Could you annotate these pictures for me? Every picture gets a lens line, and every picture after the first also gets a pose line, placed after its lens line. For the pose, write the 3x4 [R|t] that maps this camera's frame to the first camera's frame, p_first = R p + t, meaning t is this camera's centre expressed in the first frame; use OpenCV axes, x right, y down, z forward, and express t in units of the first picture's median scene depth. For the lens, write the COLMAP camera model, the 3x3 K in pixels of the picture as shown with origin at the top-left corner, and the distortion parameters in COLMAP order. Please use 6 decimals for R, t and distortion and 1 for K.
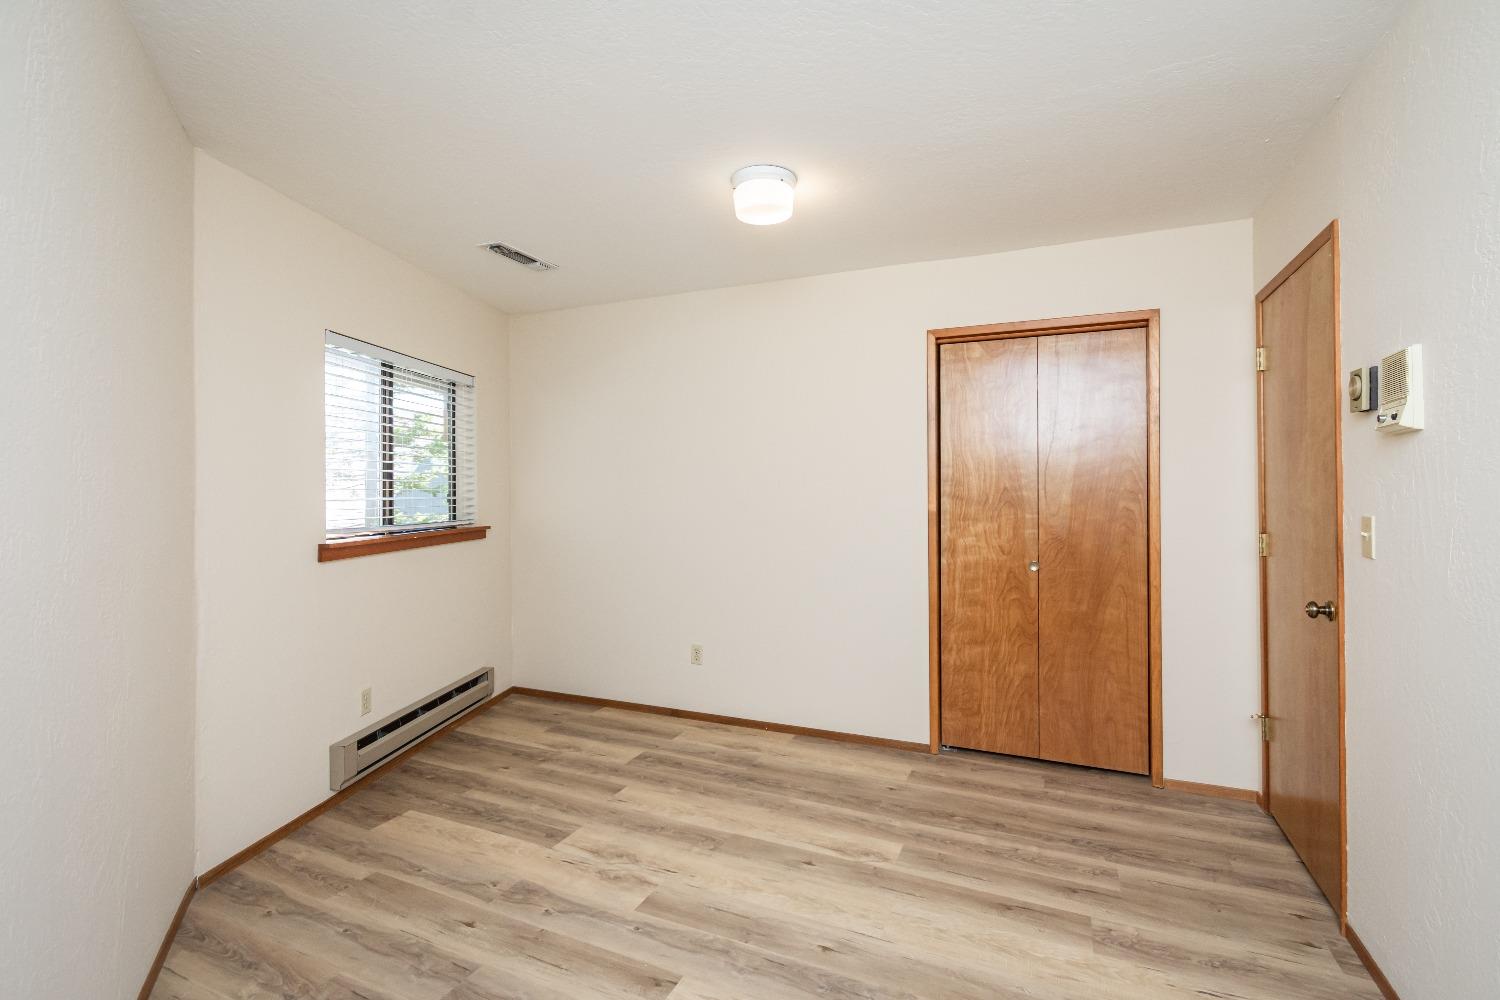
lens RADIAL K [[673.8, 0, 758.5], [0, 673.8, 493.4], [0, 0, 1]] dist [0.008912, -0.000570]
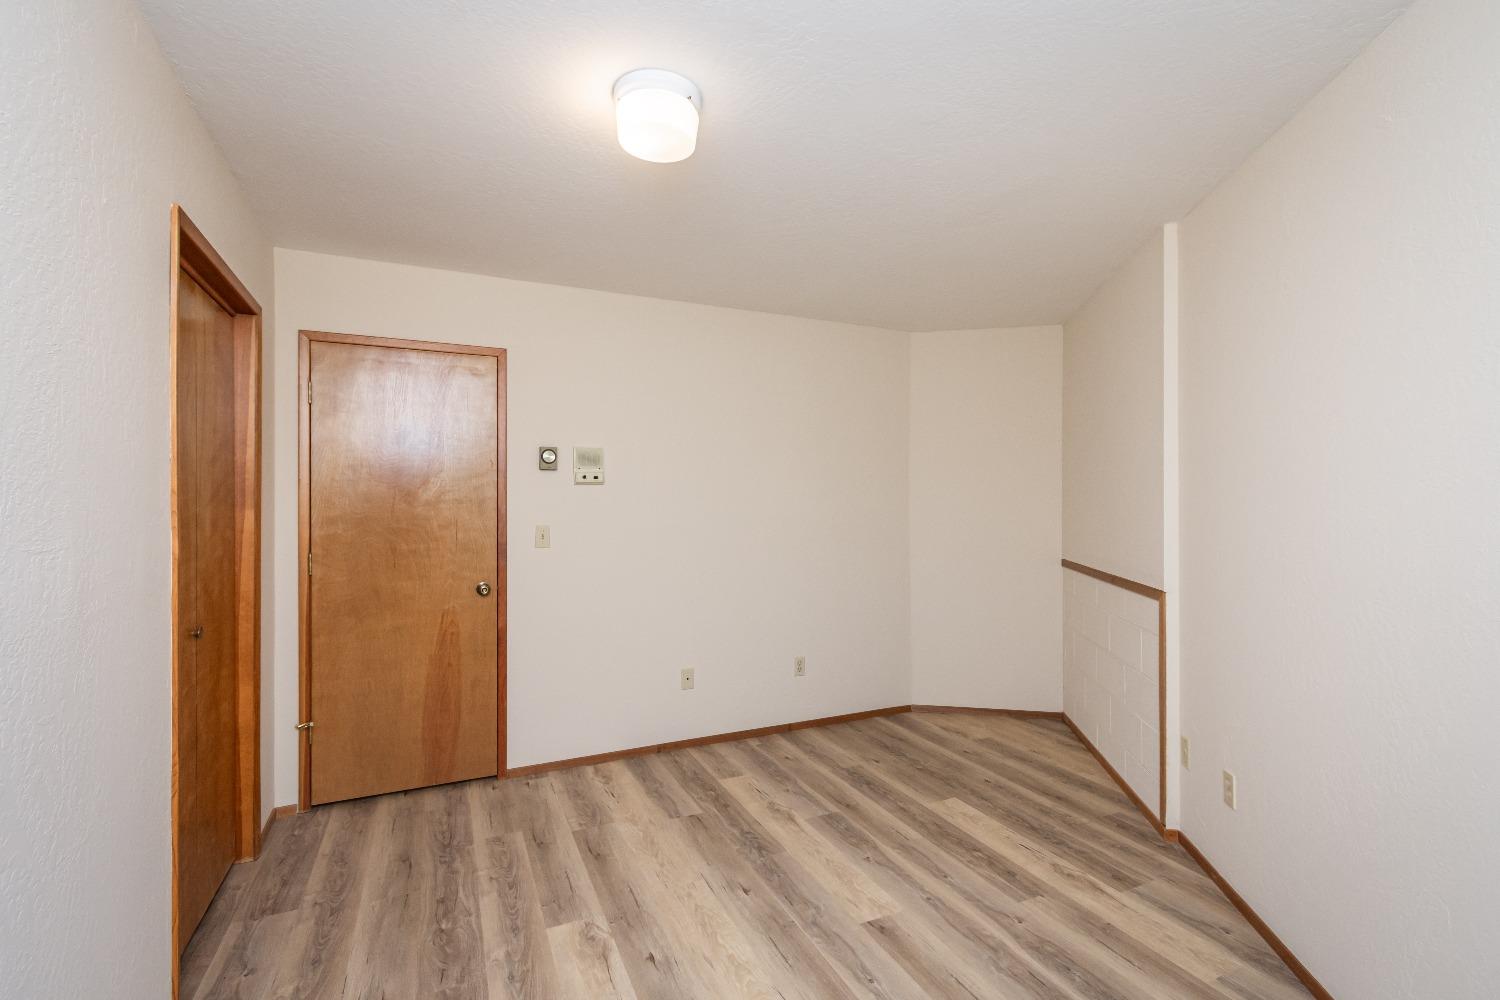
lens RADIAL K [[673.8, 0, 758.6], [0, 673.8, 502.0], [0, 0, 1]] dist [0.008912, -0.000570]
pose [[-0.762891, 0.006815, 0.646491, -0.589399], [0.003844, 0.999975, -0.006006, -0.015717], [-0.646515, -0.002097, -0.762898, 1.593474]]
